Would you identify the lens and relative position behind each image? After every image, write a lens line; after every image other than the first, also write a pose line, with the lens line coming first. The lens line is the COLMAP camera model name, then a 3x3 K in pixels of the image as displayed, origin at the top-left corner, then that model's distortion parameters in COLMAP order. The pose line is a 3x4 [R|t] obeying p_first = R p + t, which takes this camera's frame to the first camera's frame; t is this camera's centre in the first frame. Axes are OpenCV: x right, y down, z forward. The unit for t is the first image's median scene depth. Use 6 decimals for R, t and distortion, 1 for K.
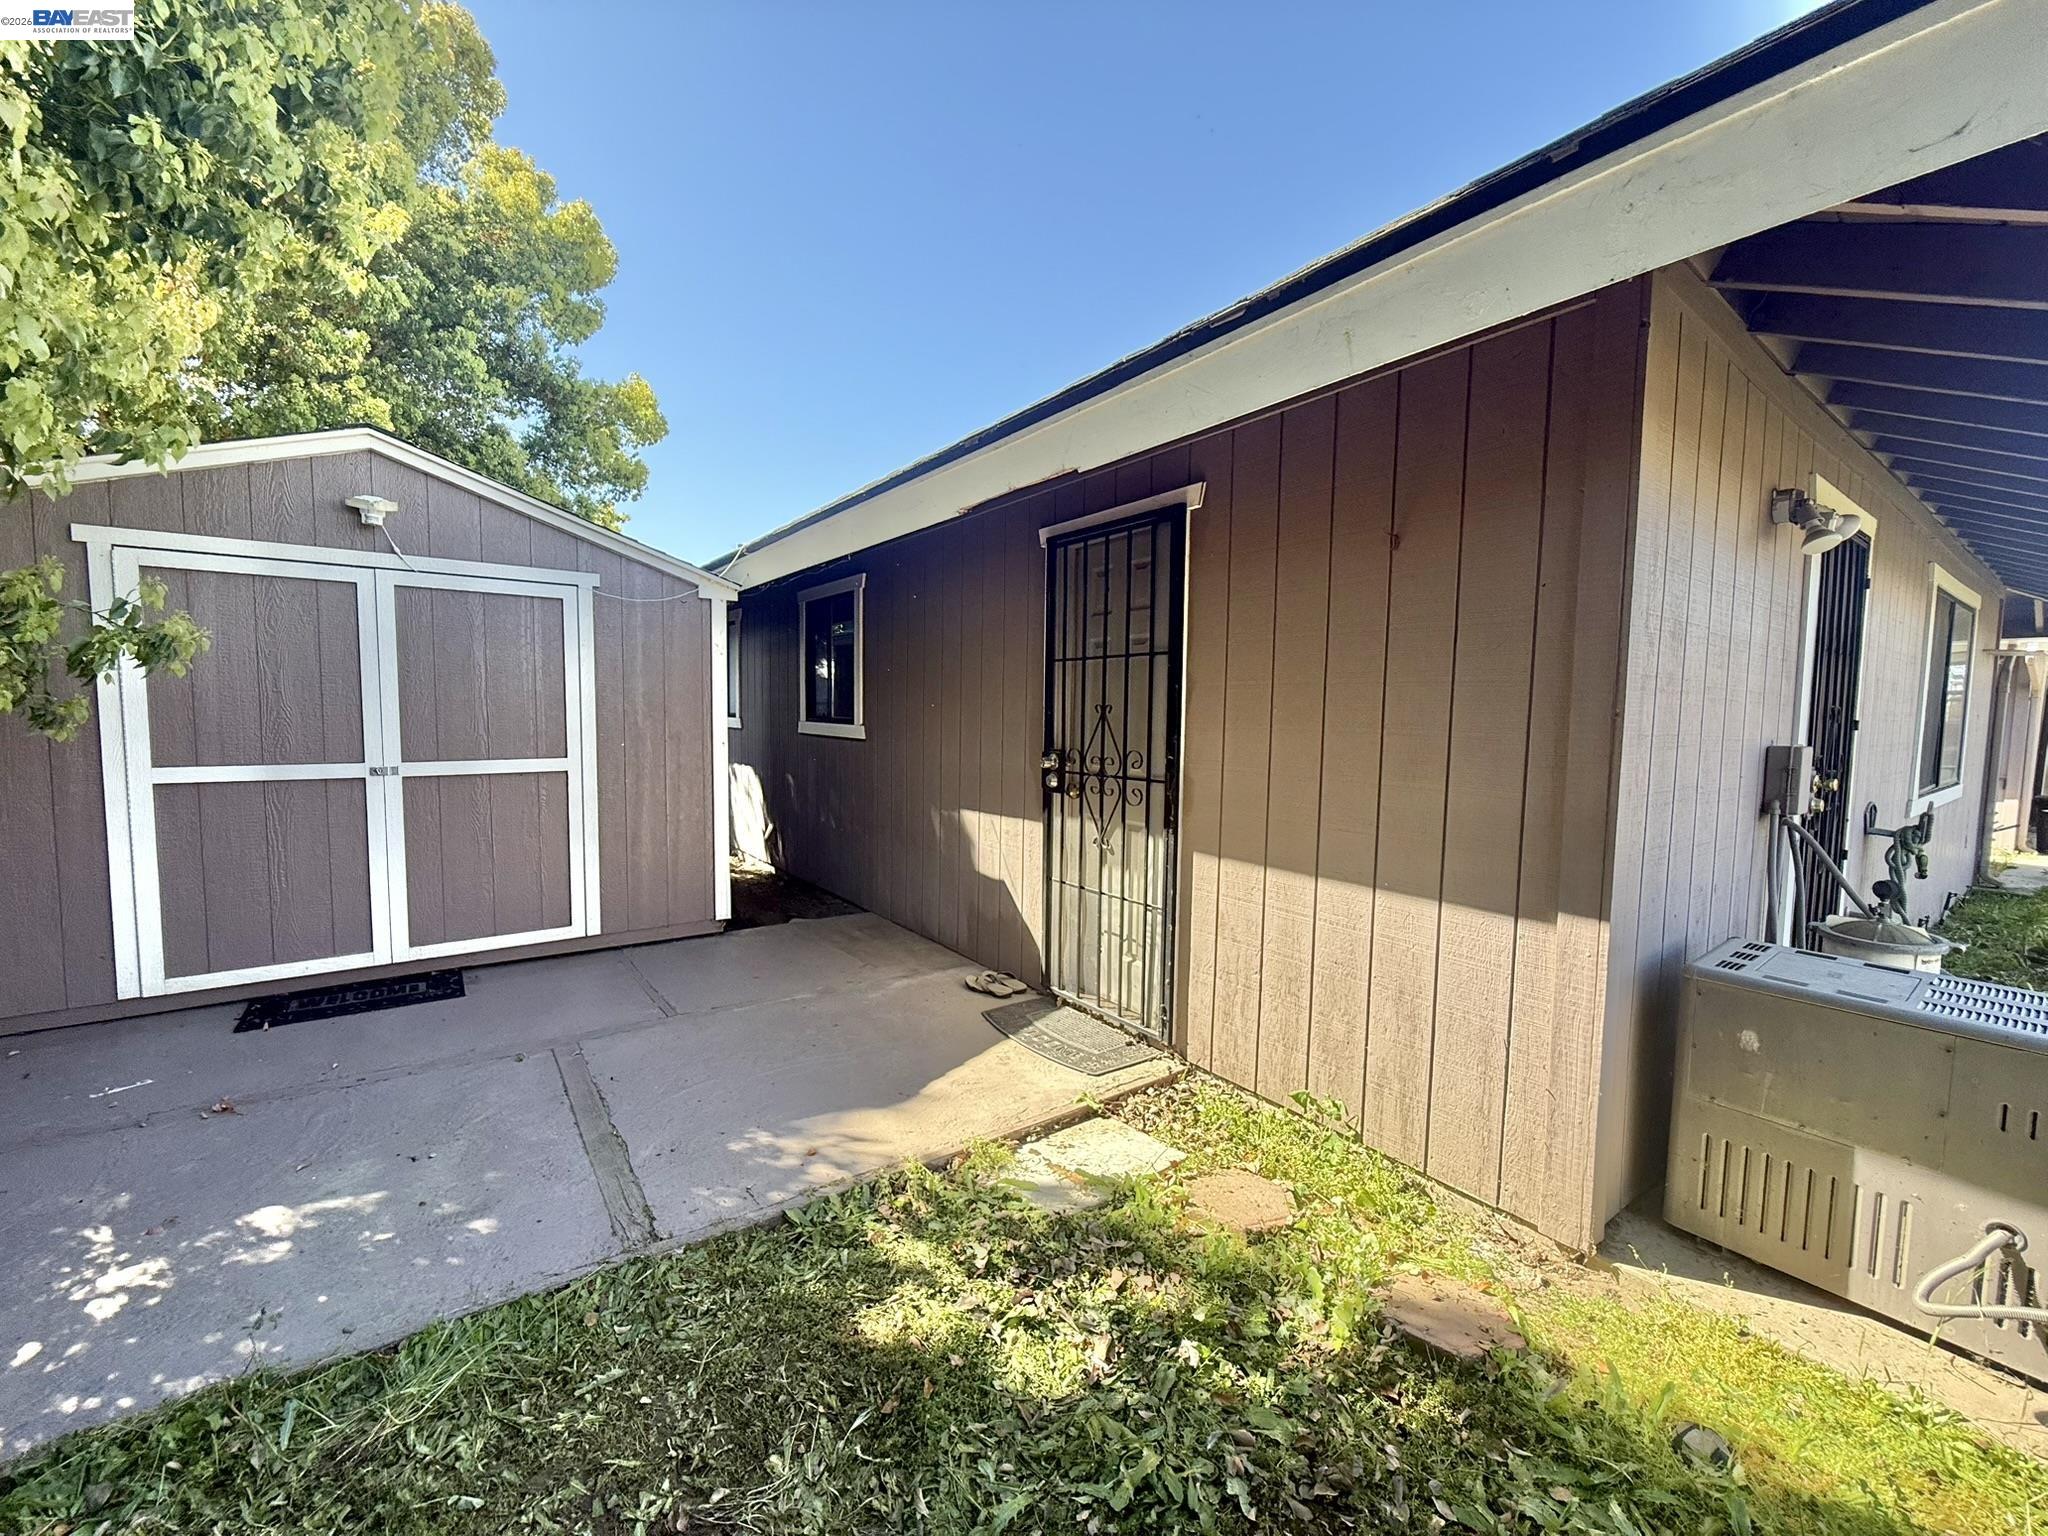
lens RADIAL K [[814.4, 0, 1024.4], [0, 814.4, 768.7], [0, 0, 1]] dist [-0.001478, 0.000768]
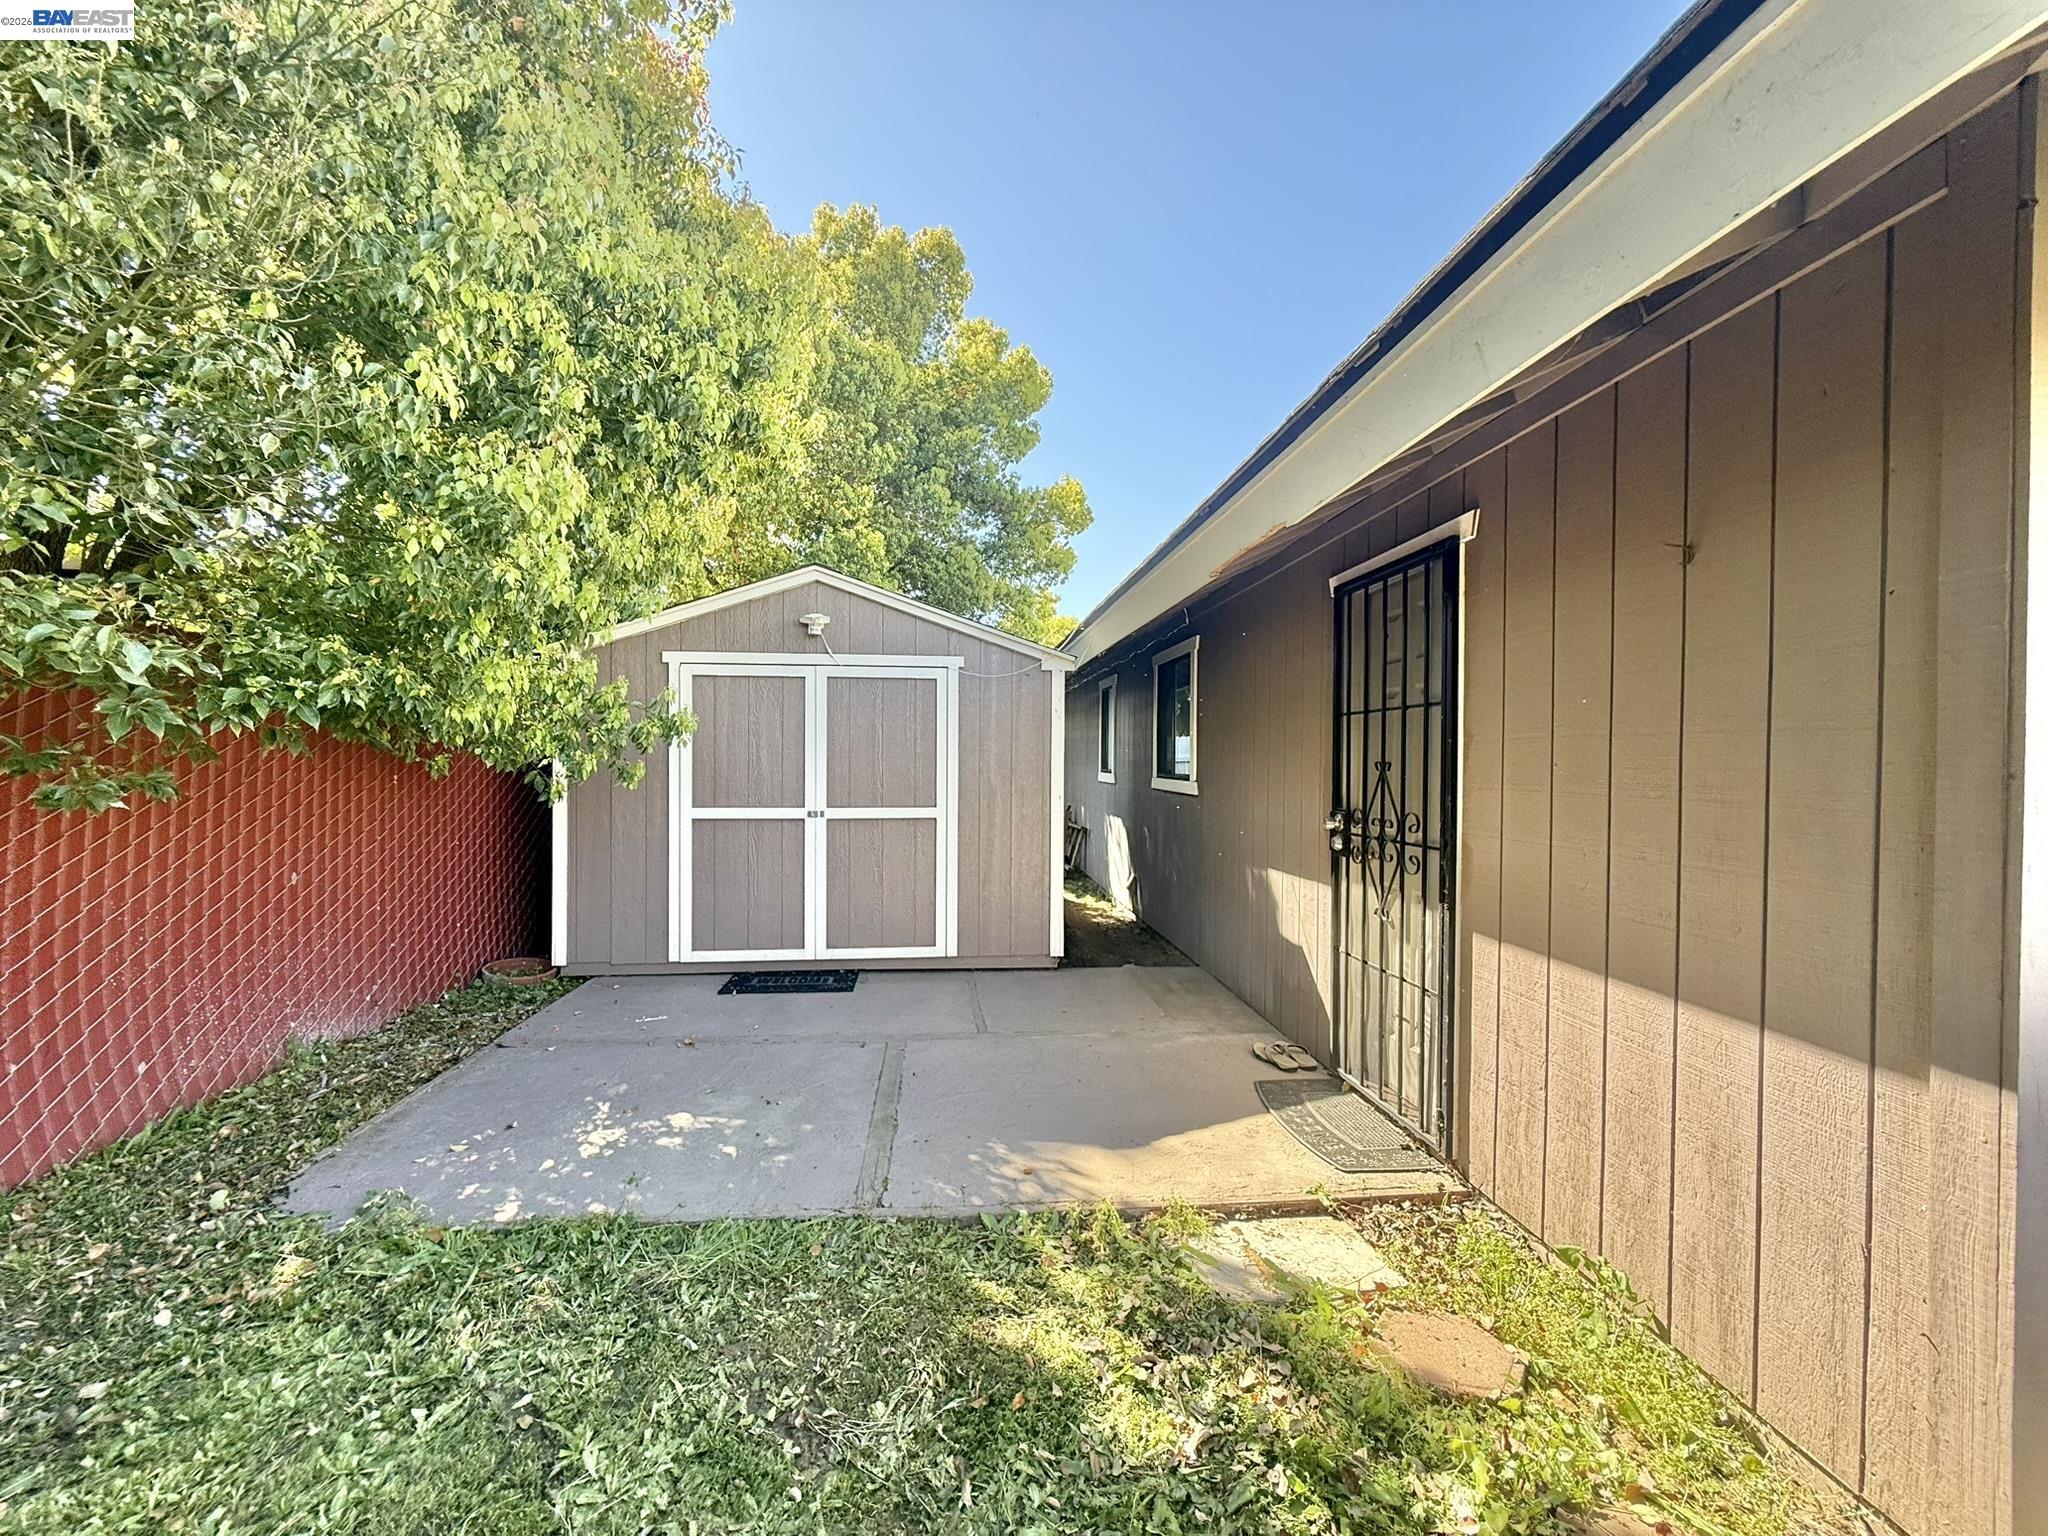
lens RADIAL K [[814.4, 0, 1026.1], [0, 814.4, 768.7], [0, 0, 1]] dist [-0.001478, 0.000768]
pose [[0.862975, -0.002408, -0.505241, 0.235063], [-0.031084, 0.997841, -0.057849, -0.005830], [0.504290, 0.065627, 0.861037, 0.014531]]
